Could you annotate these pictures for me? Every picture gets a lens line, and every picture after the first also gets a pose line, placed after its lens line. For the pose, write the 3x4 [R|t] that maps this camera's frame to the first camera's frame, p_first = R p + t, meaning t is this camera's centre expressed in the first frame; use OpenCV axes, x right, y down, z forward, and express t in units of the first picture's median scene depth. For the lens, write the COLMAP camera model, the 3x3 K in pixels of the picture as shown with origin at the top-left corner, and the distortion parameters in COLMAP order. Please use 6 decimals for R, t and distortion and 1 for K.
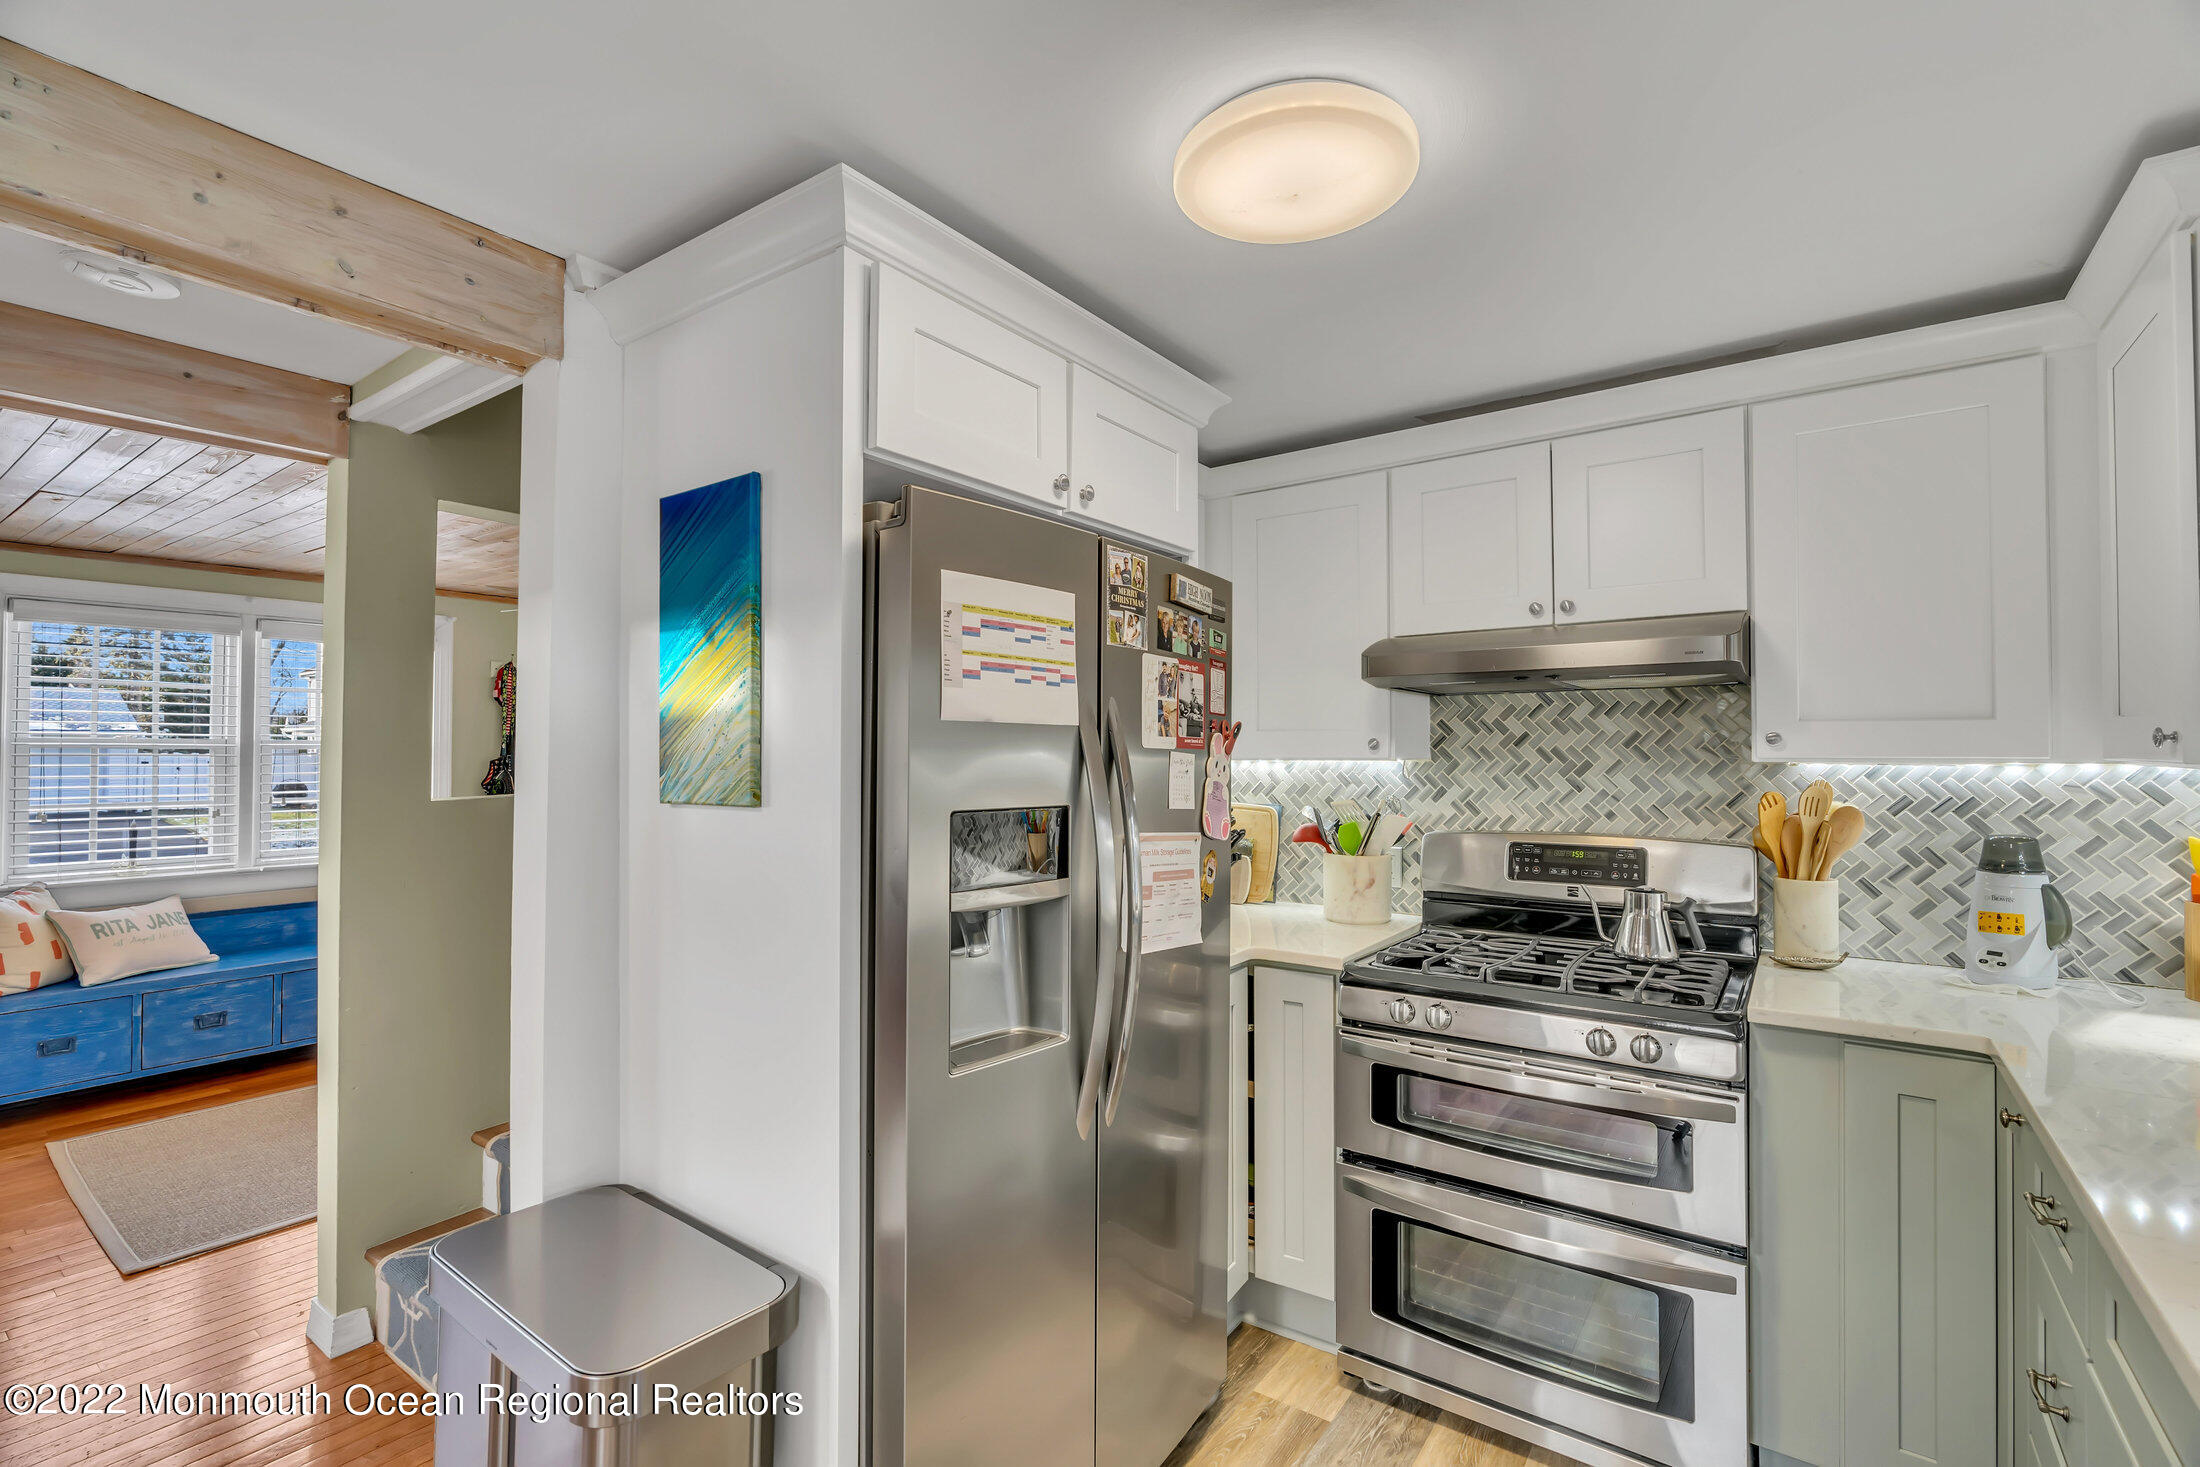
lens RADIAL K [[982.4, 0, 1105.9], [0, 982.4, 735.2], [0, 0, 1]] dist [-0.006402, 0.001790]
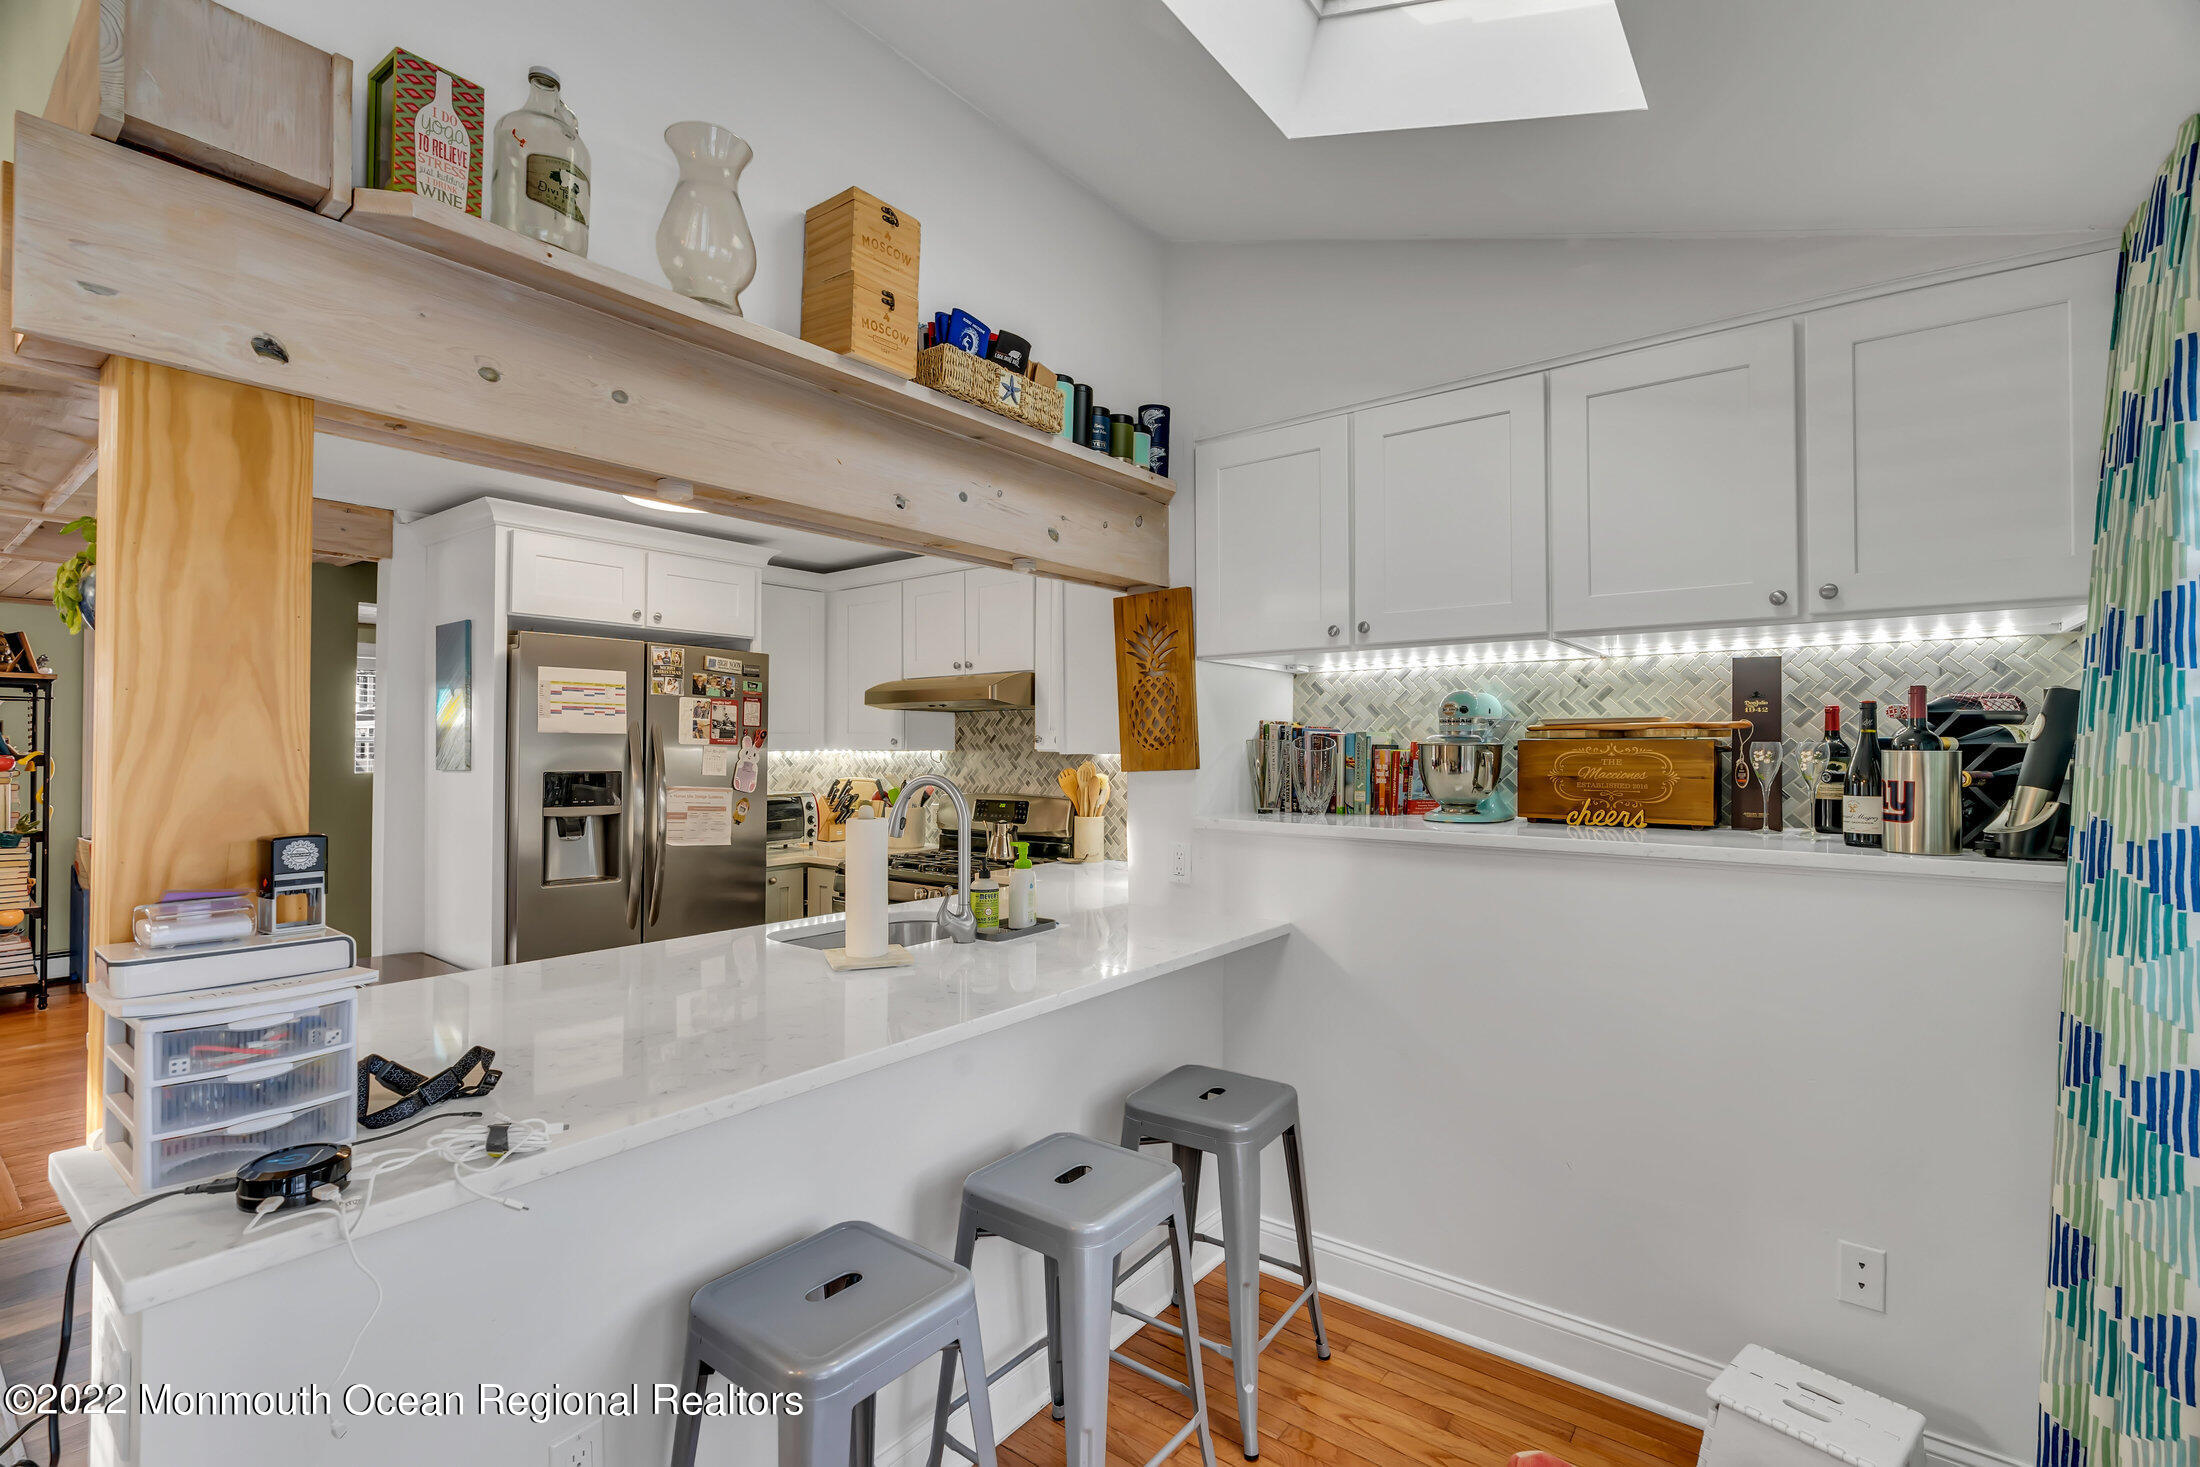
lens RADIAL K [[982.4, 0, 1105.9], [0, 982.4, 735.2], [0, 0, 1]] dist [-0.006402, 0.001790]
pose [[0.999634, -0.000007, -0.027065, 0.825115], [0.000181, 0.999979, 0.006427, -0.015517], [0.027065, -0.006430, 0.999613, -0.846014]]
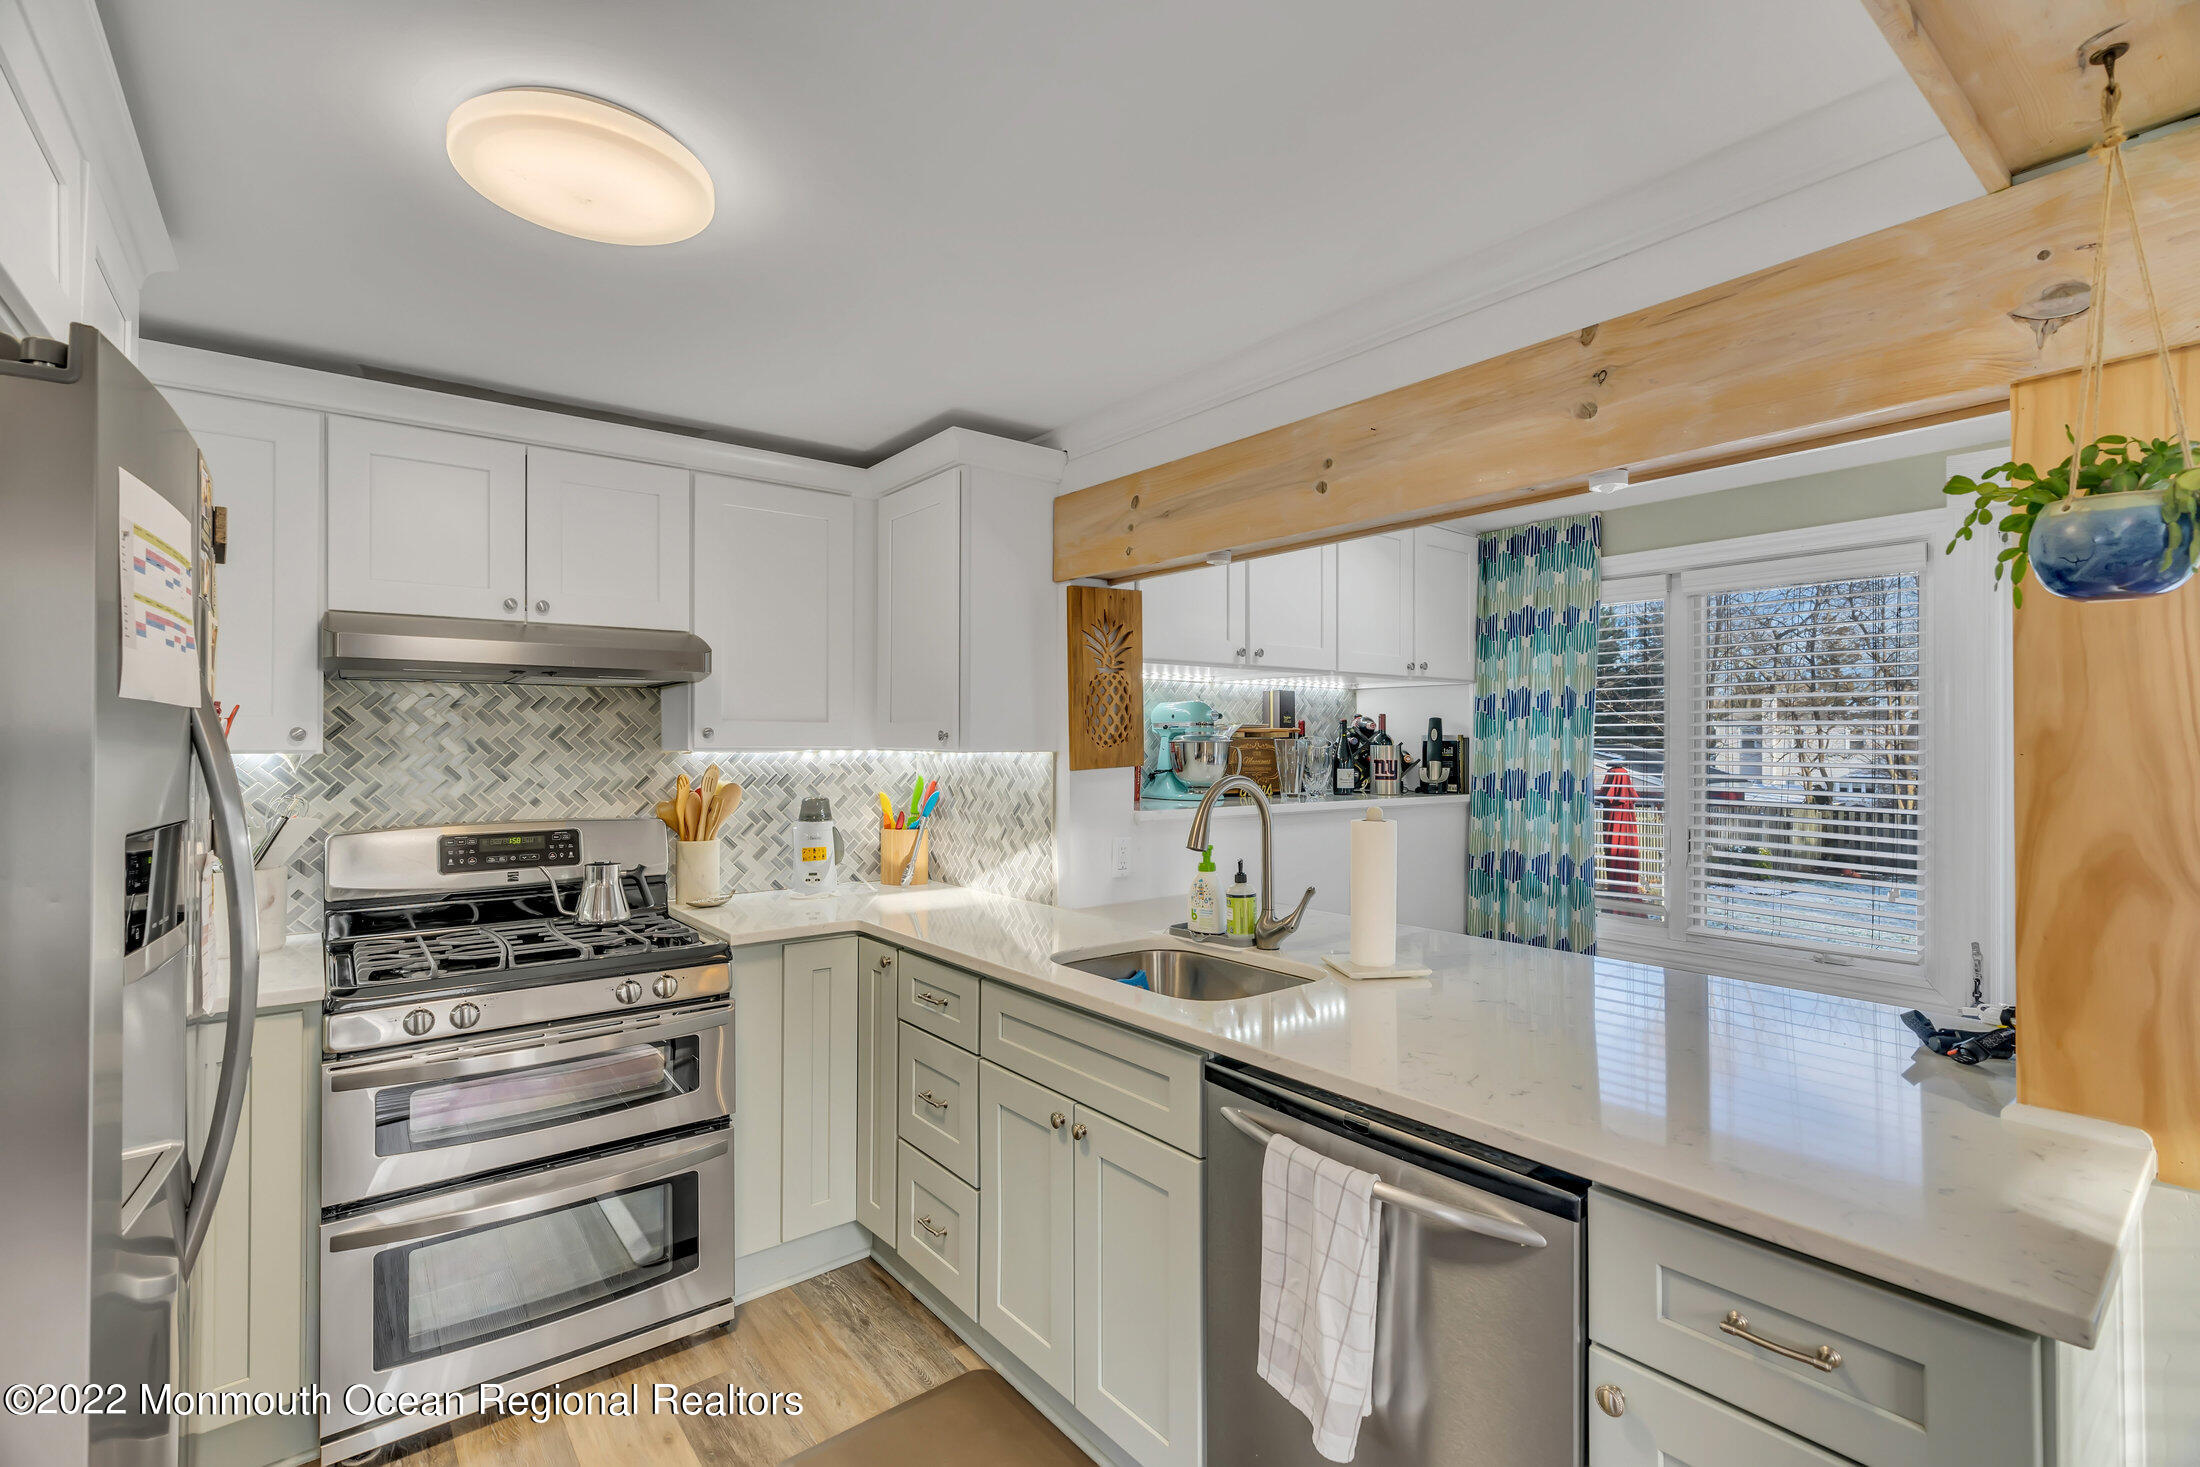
lens RADIAL K [[982.4, 0, 1105.9], [0, 982.4, 735.2], [0, 0, 1]] dist [-0.006402, 0.001790]
pose [[0.271185, 0.006947, 0.962502, -0.414970], [-0.017620, 0.999842, -0.002252, -0.000184], [-0.962366, -0.016348, 0.271265, 0.127831]]
